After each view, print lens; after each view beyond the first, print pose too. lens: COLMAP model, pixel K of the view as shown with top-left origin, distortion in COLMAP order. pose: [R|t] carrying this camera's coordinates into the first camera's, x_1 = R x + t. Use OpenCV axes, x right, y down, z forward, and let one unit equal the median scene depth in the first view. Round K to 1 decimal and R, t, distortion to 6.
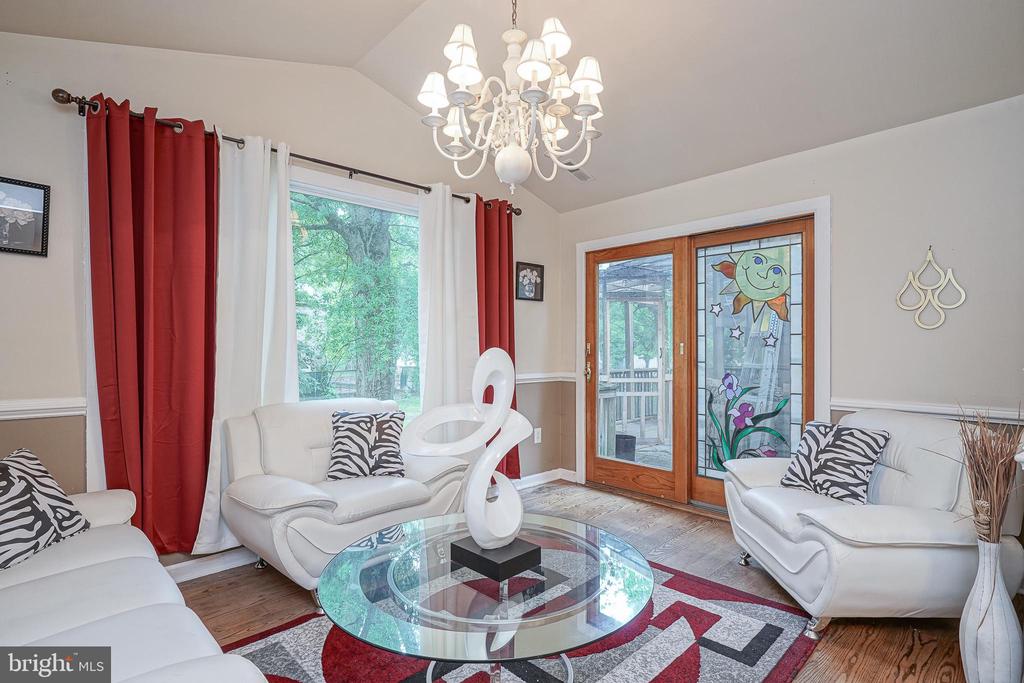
lens RADIAL K [[511.3, 0, 510.1], [0, 511.3, 350.9], [0, 0, 1]] dist [-0.001071, 0.002025]
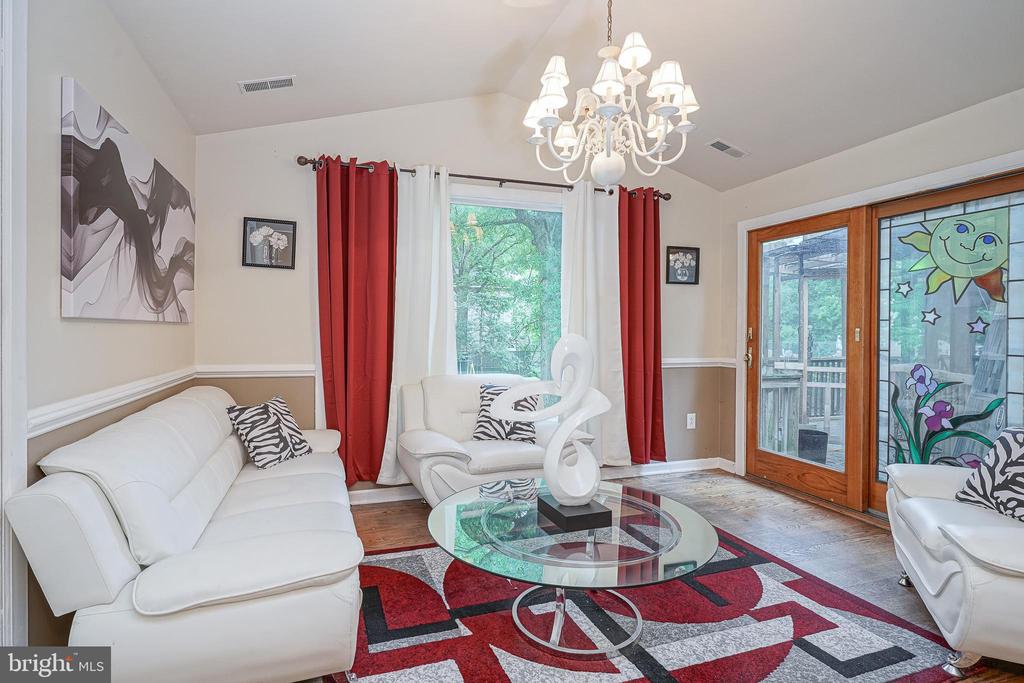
lens RADIAL K [[532.0, 0, 511.7], [0, 532.0, 334.0], [0, 0, 1]] dist [0.000789, 0.001773]
pose [[0.906801, 0.011055, -0.421414, 0.239315], [-0.009096, 0.999936, 0.006659, -0.007926], [0.421461, -0.002206, 0.906844, -0.103922]]
